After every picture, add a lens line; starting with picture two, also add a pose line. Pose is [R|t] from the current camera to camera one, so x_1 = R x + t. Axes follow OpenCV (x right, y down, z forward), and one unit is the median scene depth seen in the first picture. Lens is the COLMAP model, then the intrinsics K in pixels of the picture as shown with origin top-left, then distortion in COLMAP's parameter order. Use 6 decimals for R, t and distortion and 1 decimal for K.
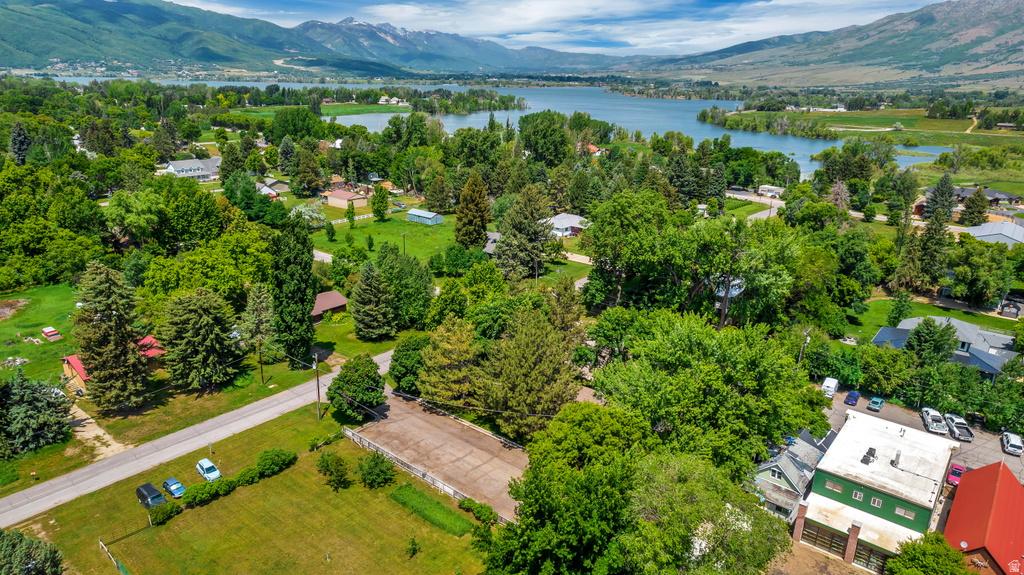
lens RADIAL K [[660.0, 0, 516.6], [0, 660.0, 289.6], [0, 0, 1]] dist [-0.078873, 0.074091]
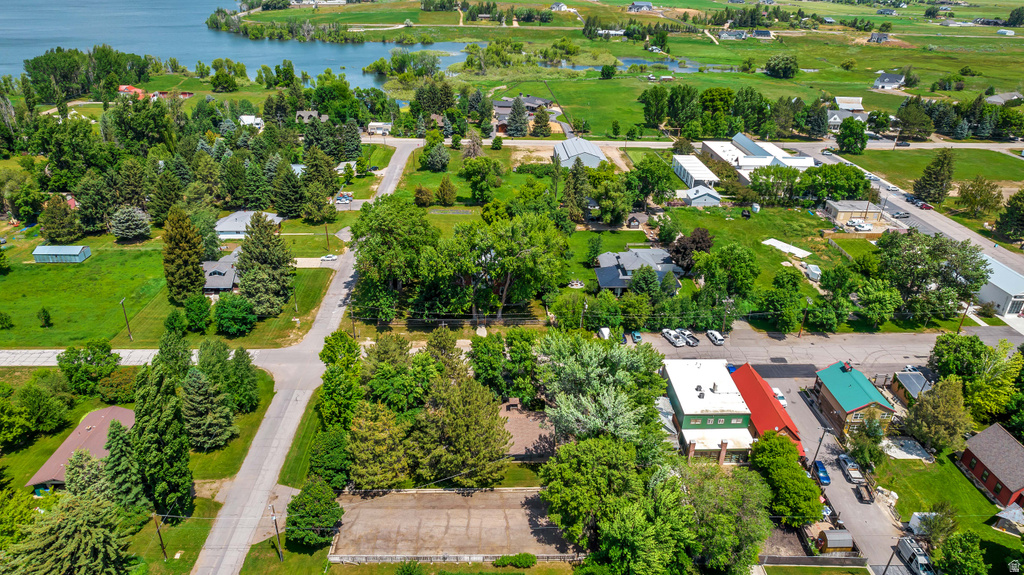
lens RADIAL K [[660.0, 0, 516.6], [0, 660.0, 289.6], [0, 0, 1]] dist [-0.078873, 0.074091]
pose [[0.745488, -0.303471, 0.593425, -0.344856], [0.202108, 0.951339, 0.232607, -0.232561], [-0.635138, -0.053469, 0.770546, 0.055906]]
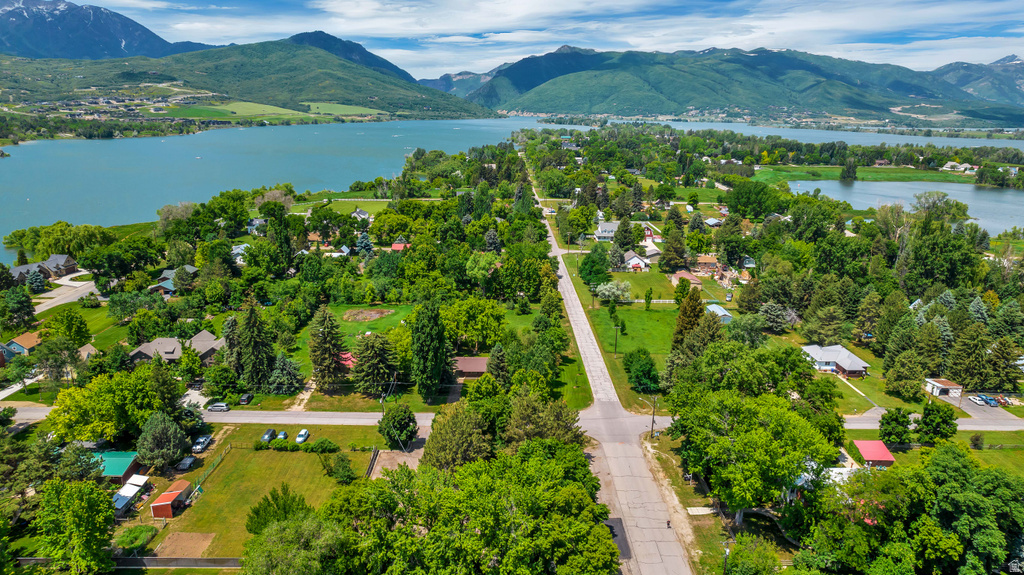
lens RADIAL K [[660.0, 0, 516.6], [0, 660.0, 289.6], [0, 0, 1]] dist [-0.078873, 0.074091]
pose [[0.651422, 0.196779, -0.732754, 0.668053], [-0.242473, 0.969128, 0.044697, -0.193511], [0.718928, 0.148556, 0.679024, 0.098692]]
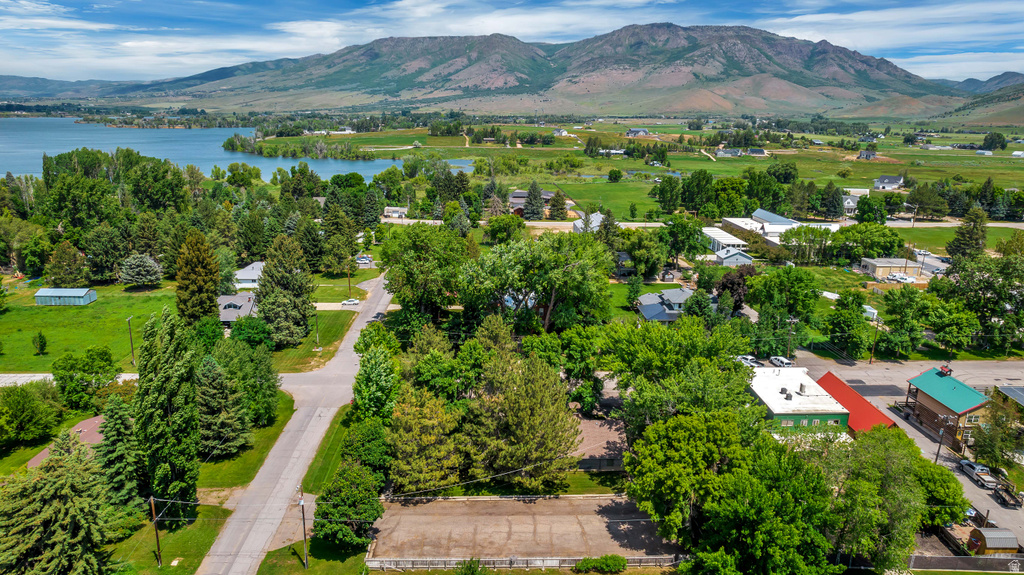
lens RADIAL K [[660.0, 0, 516.6], [0, 660.0, 289.6], [0, 0, 1]] dist [-0.078873, 0.074091]
pose [[0.742077, -0.184214, 0.644505, -0.385758], [0.207328, 0.977426, 0.040655, -0.068174], [-0.637446, 0.103454, 0.763518, 0.171318]]
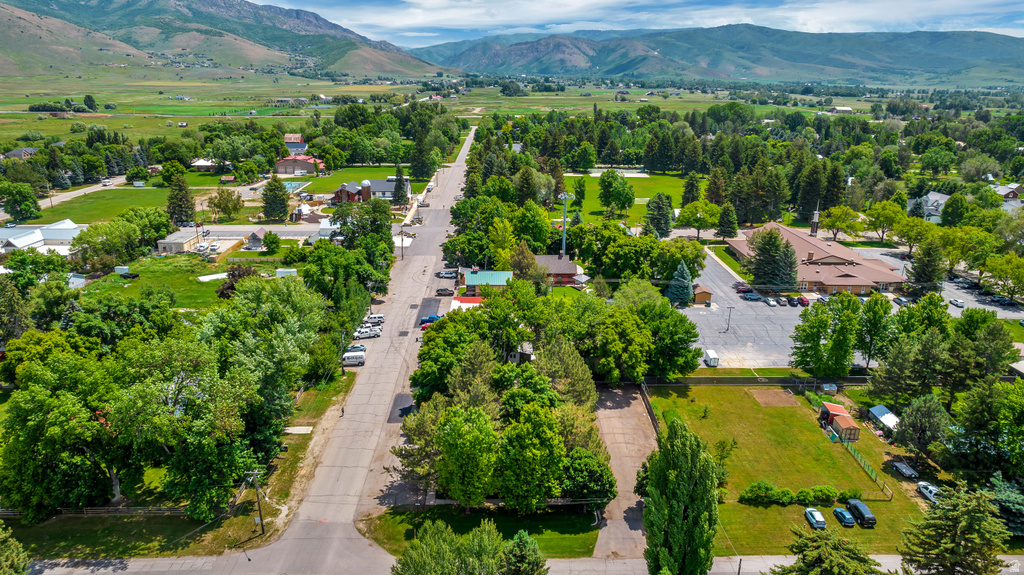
lens RADIAL K [[660.0, 0, 516.6], [0, 660.0, 289.6], [0, 0, 1]] dist [-0.078873, 0.074091]
pose [[-0.653862, -0.265932, 0.708339, -0.501994], [0.210291, 0.835435, 0.507765, -0.447848], [-0.726802, 0.480966, -0.490337, 1.055992]]
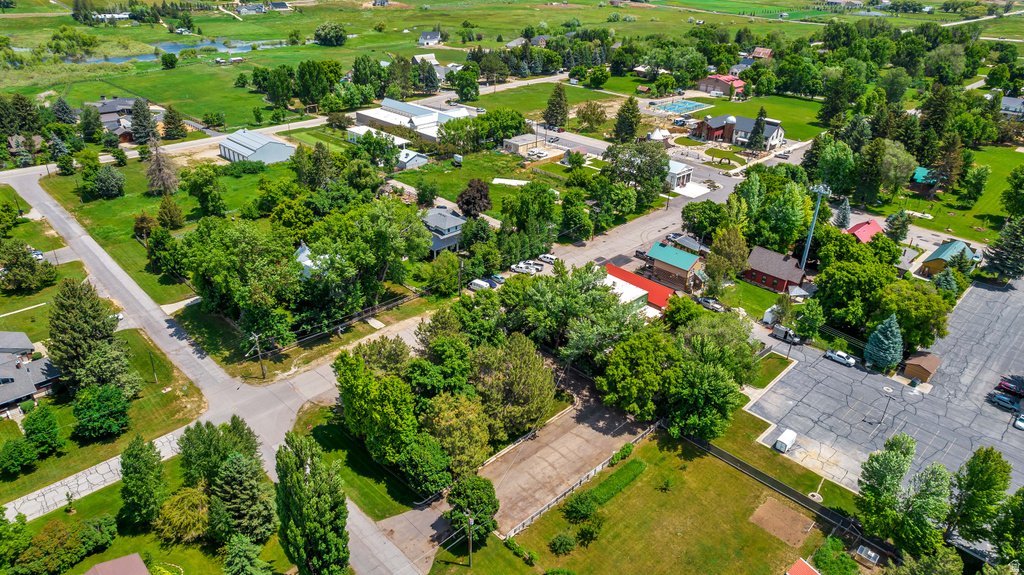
lens RADIAL K [[660.0, 0, 516.6], [0, 660.0, 289.6], [0, 0, 1]] dist [-0.078873, 0.074091]
pose [[0.100361, -0.480374, 0.871303, -0.650666], [0.287467, 0.852376, 0.436827, -0.374613], [-0.952518, 0.206631, 0.223637, 0.459198]]
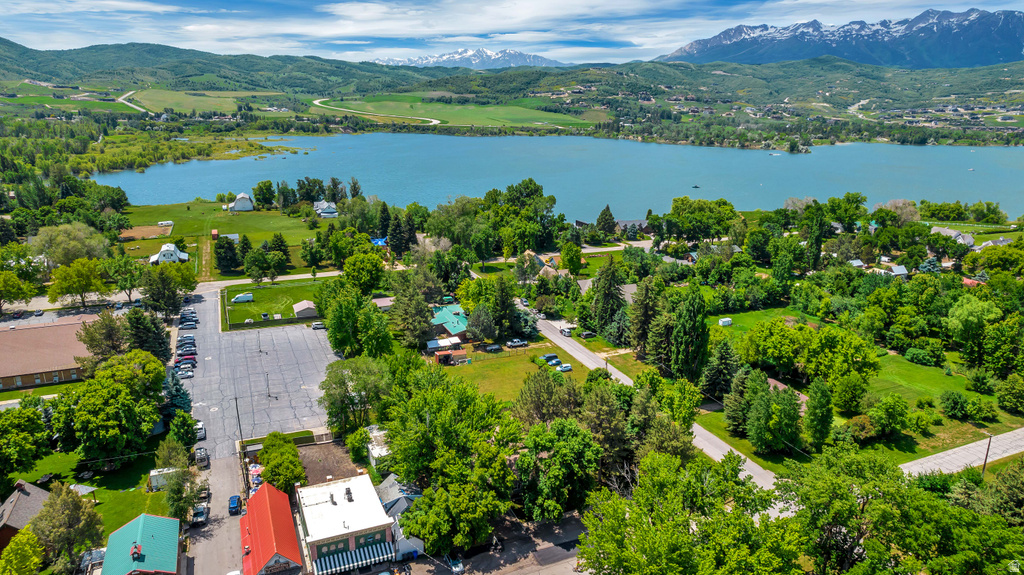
lens RADIAL K [[660.0, 0, 516.6], [0, 660.0, 289.6], [0, 0, 1]] dist [-0.078873, 0.074091]
pose [[-0.438728, 0.225187, -0.869948, 0.829142], [-0.310049, 0.870711, 0.381747, -0.422468], [0.843438, 0.437210, -0.312186, 0.857496]]
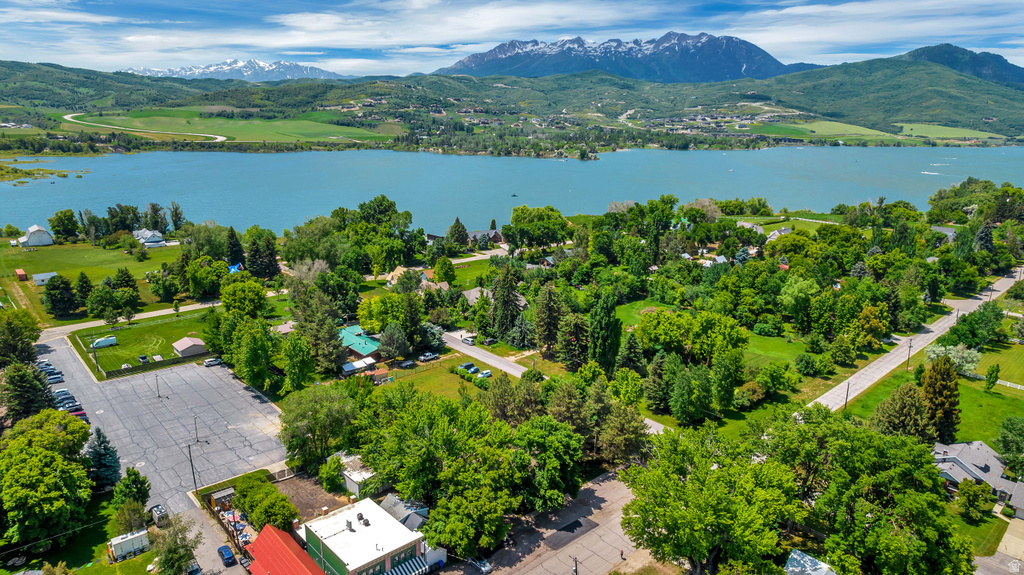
lens RADIAL K [[660.0, 0, 516.6], [0, 660.0, 289.6], [0, 0, 1]] dist [-0.078873, 0.074091]
pose [[-0.136193, 0.234840, -0.962446, 0.952939], [-0.331988, 0.904506, 0.267681, -0.368322], [0.933400, 0.355976, -0.045224, 0.663311]]
